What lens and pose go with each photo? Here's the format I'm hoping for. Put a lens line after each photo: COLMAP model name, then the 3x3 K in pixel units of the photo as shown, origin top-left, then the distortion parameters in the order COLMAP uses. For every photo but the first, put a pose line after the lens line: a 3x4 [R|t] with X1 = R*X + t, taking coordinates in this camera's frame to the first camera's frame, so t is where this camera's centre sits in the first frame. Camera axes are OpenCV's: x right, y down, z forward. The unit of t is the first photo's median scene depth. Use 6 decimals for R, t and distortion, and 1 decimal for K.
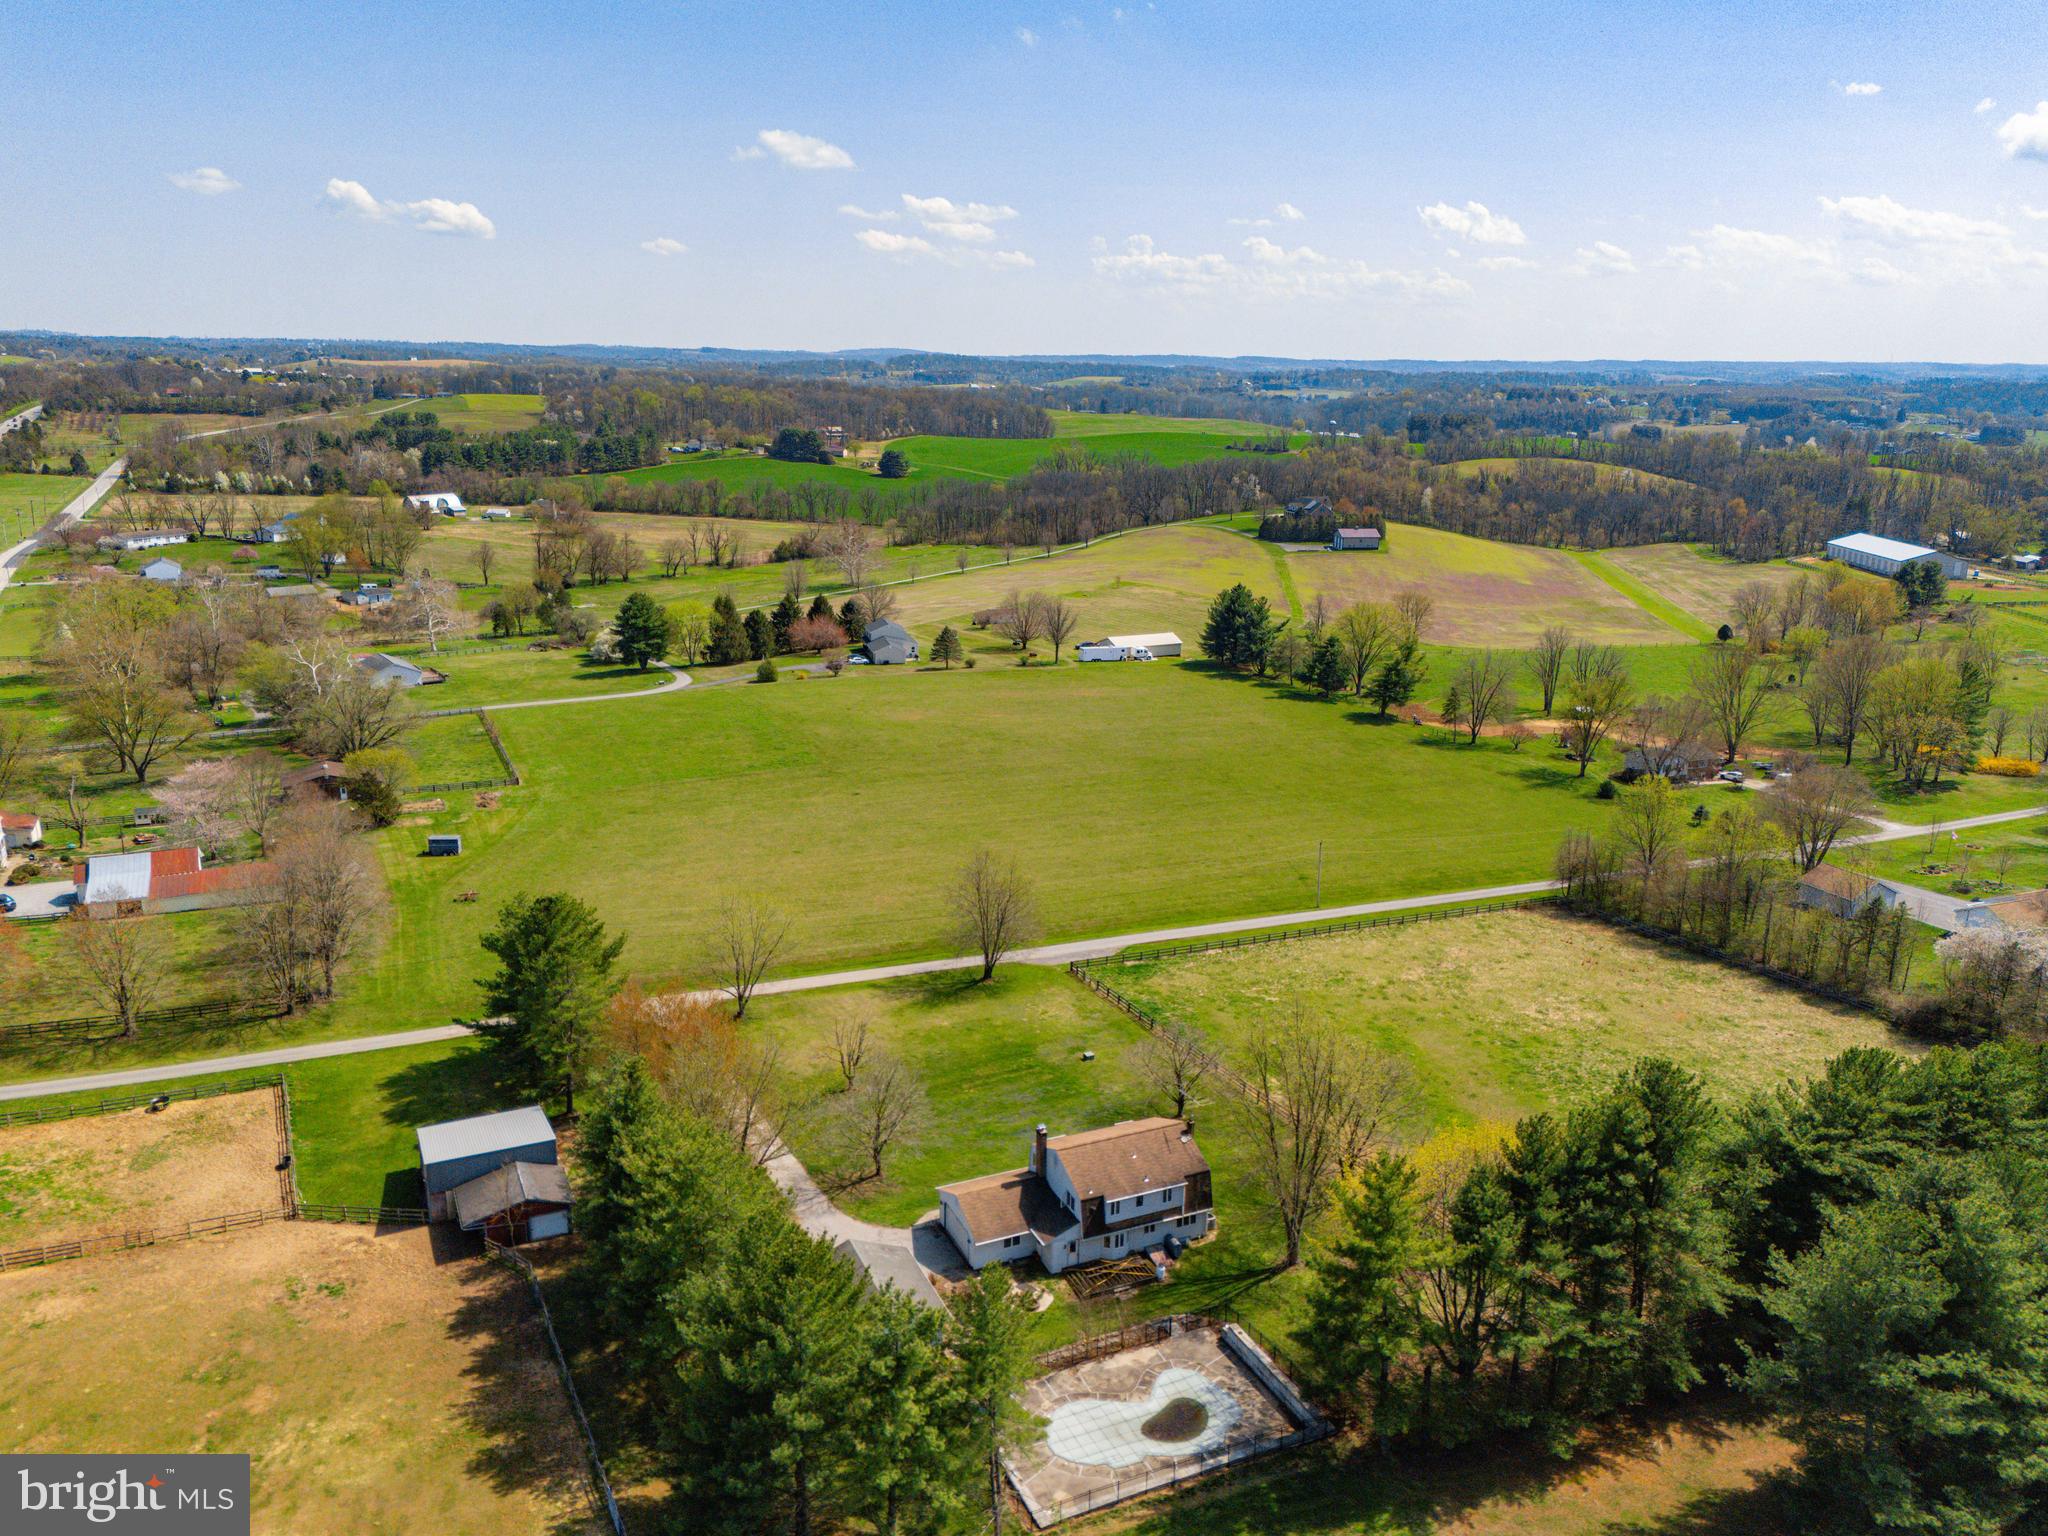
lens RADIAL K [[1502.0, 0, 1019.2], [0, 1502.0, 759.4], [0, 0, 1]] dist [0.086269, -0.082003]
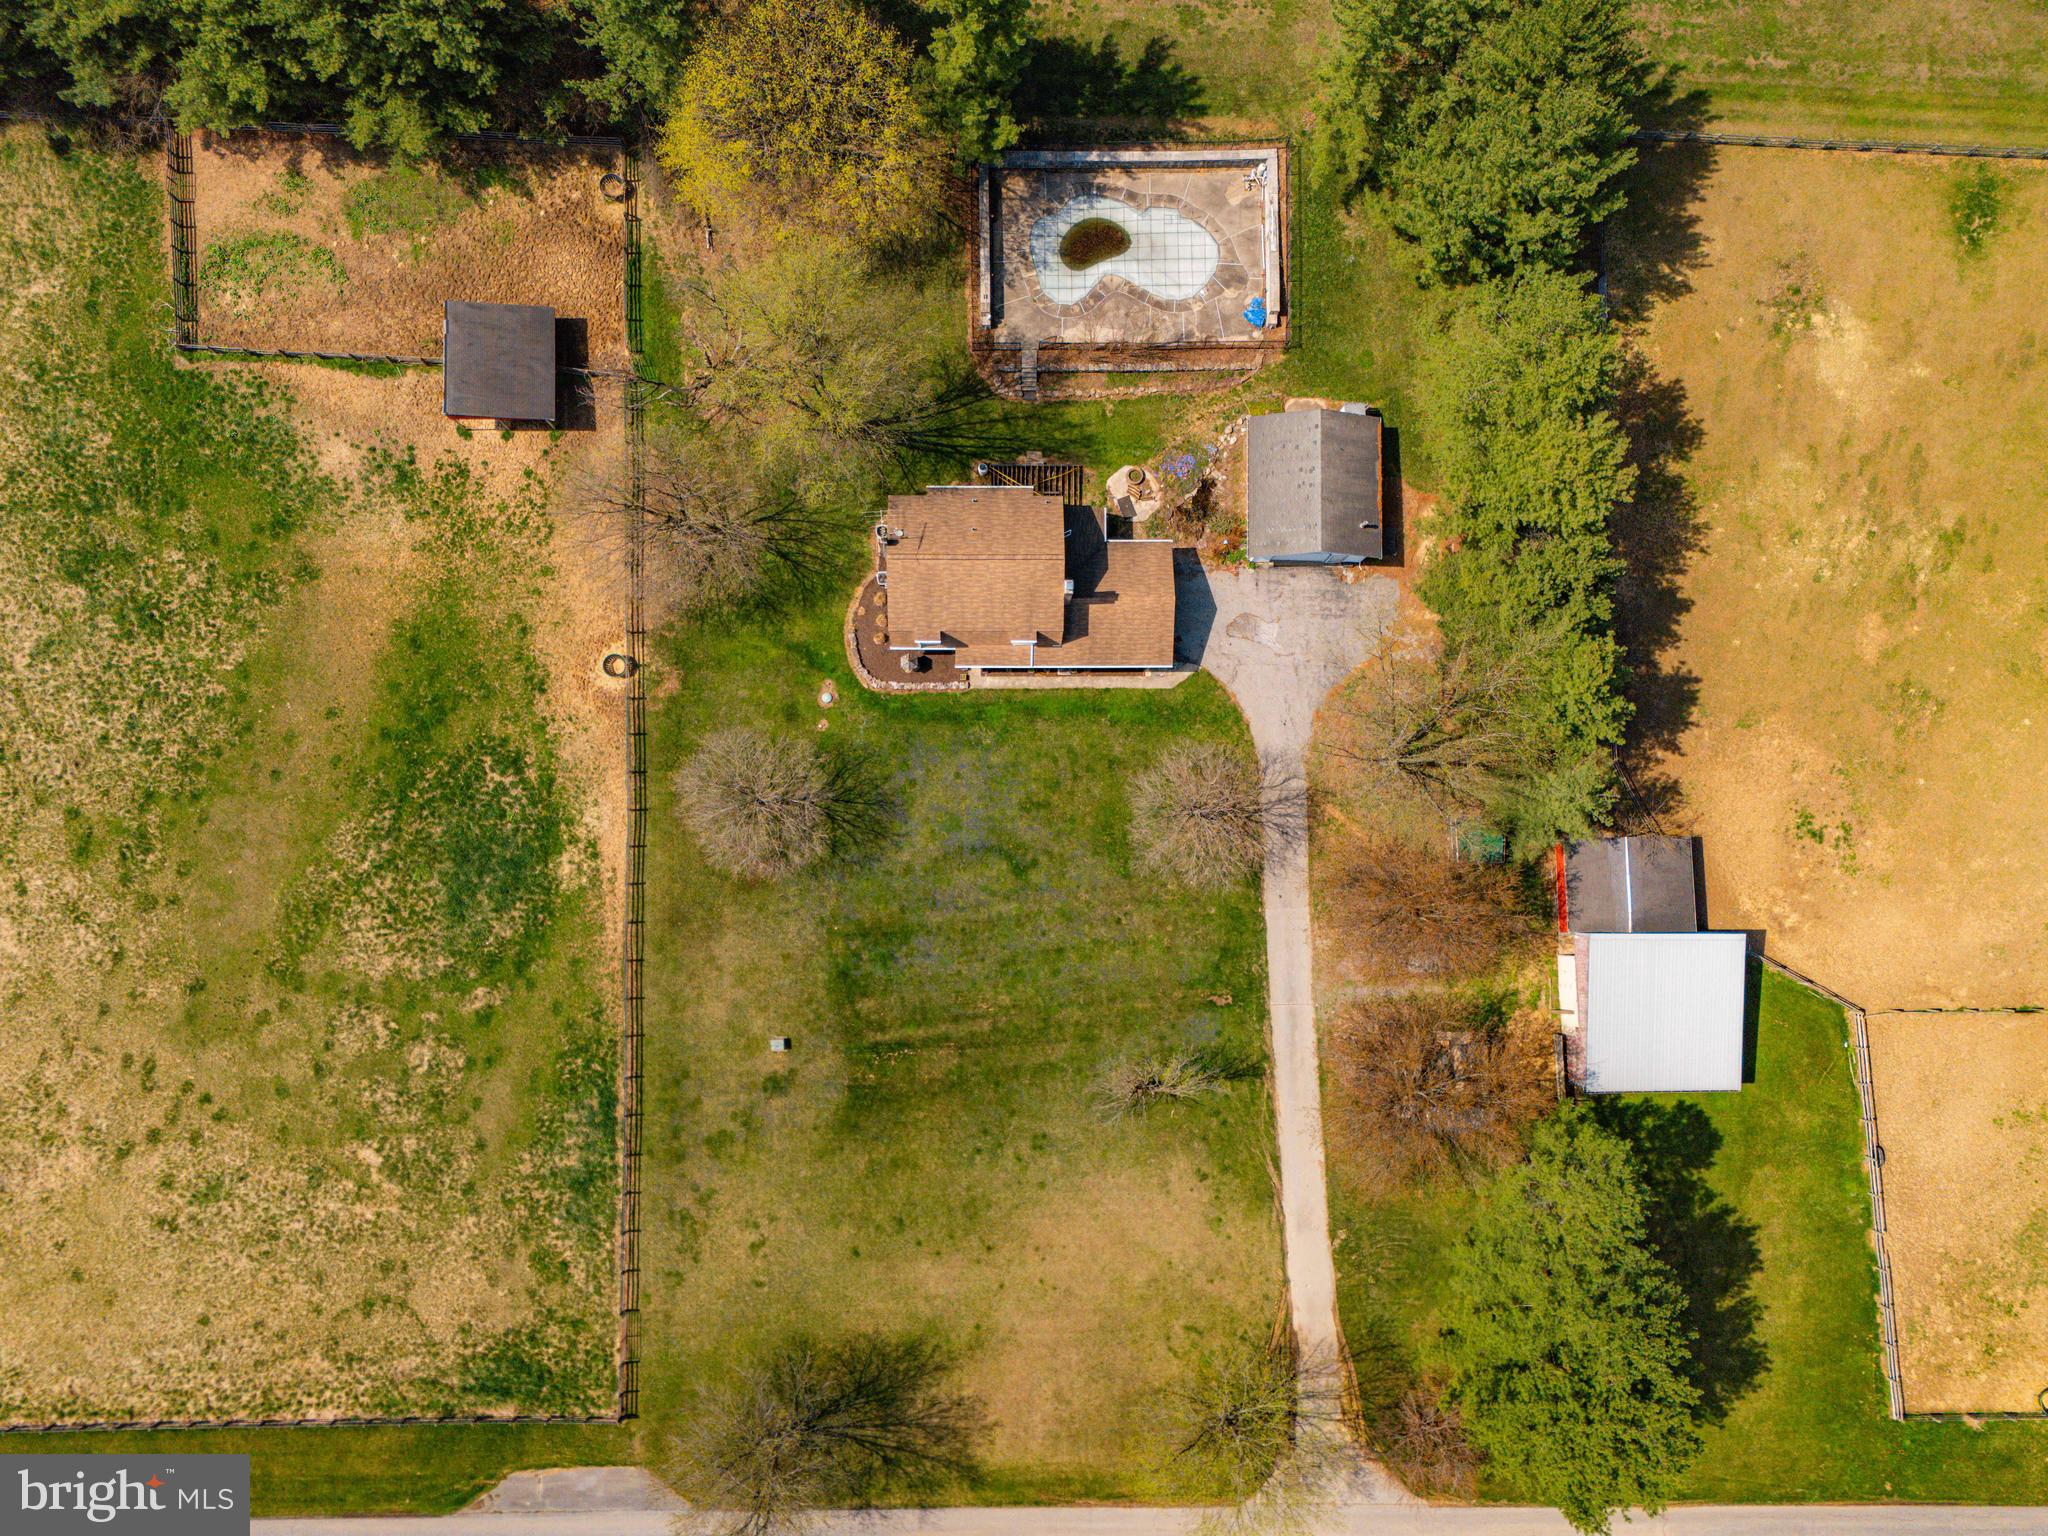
lens RADIAL K [[1502.0, 0, 1023.4], [0, 1502.0, 756.3], [0, 0, 1]] dist [0.086269, -0.082003]
pose [[-0.911907, -0.410398, -0.000606, 0.000114], [0.069204, -0.155227, 0.985452, -0.183582], [-0.404521, 0.898598, 0.169954, 0.312671]]
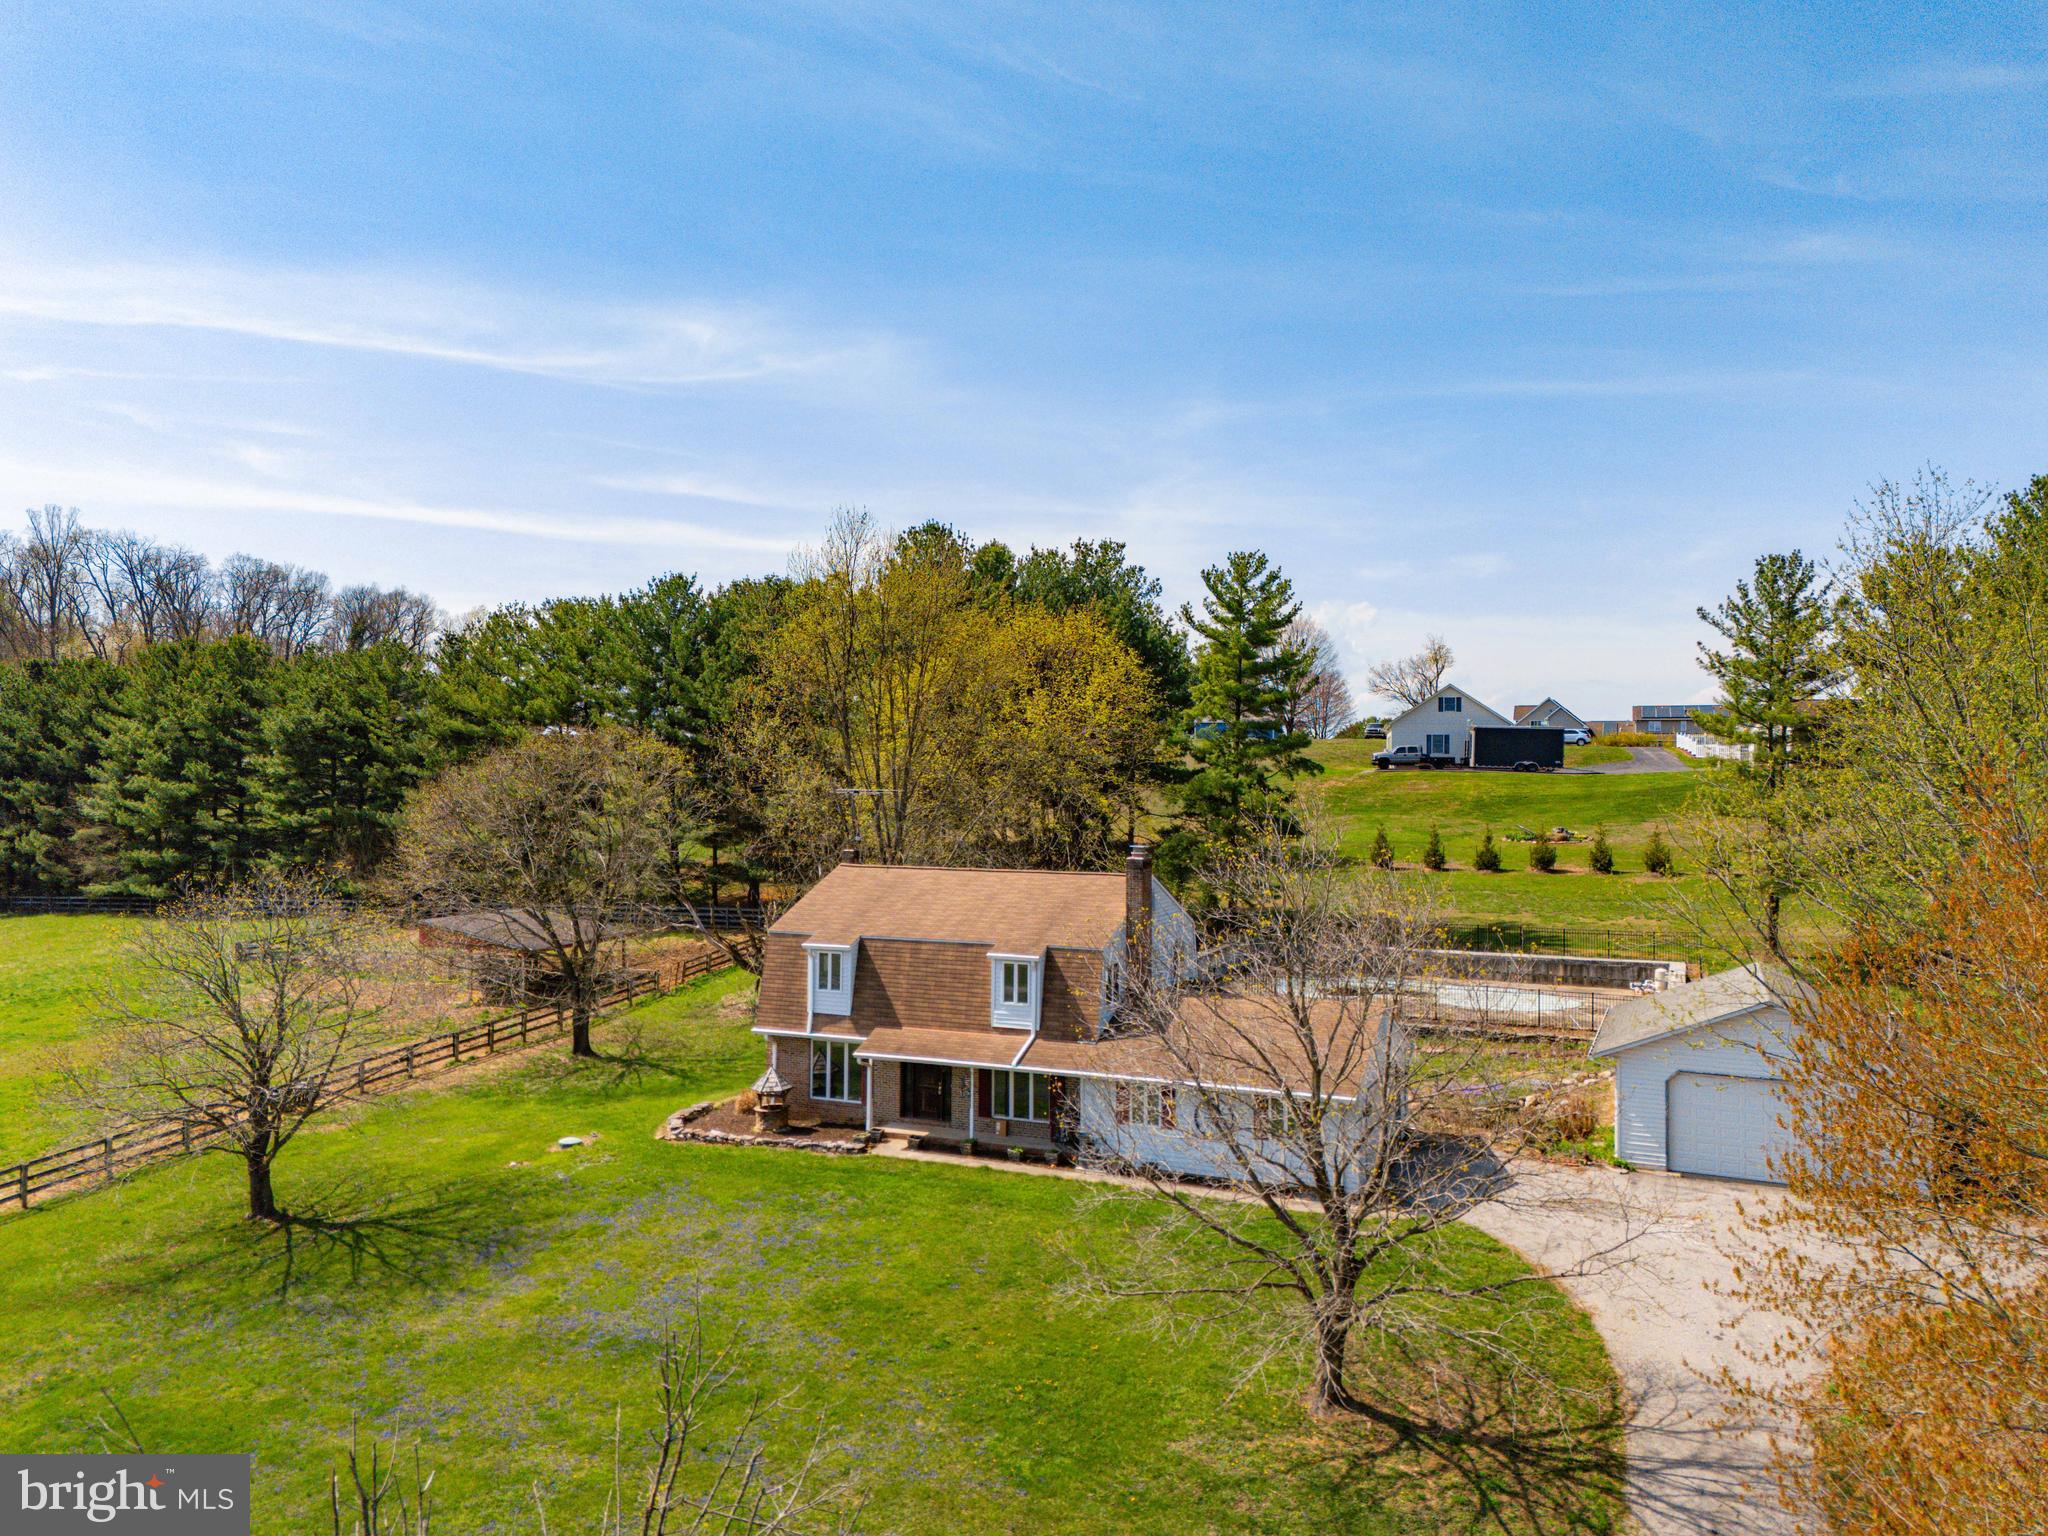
lens RADIAL K [[1502.0, 0, 1020.7], [0, 1502.0, 759.2], [0, 0, 1]] dist [0.086269, -0.082003]
pose [[-0.667294, -0.009057, 0.744739, -0.081423], [0.178837, 0.968724, 0.172020, 0.049397], [-0.723005, 0.247975, -0.644804, 0.412857]]
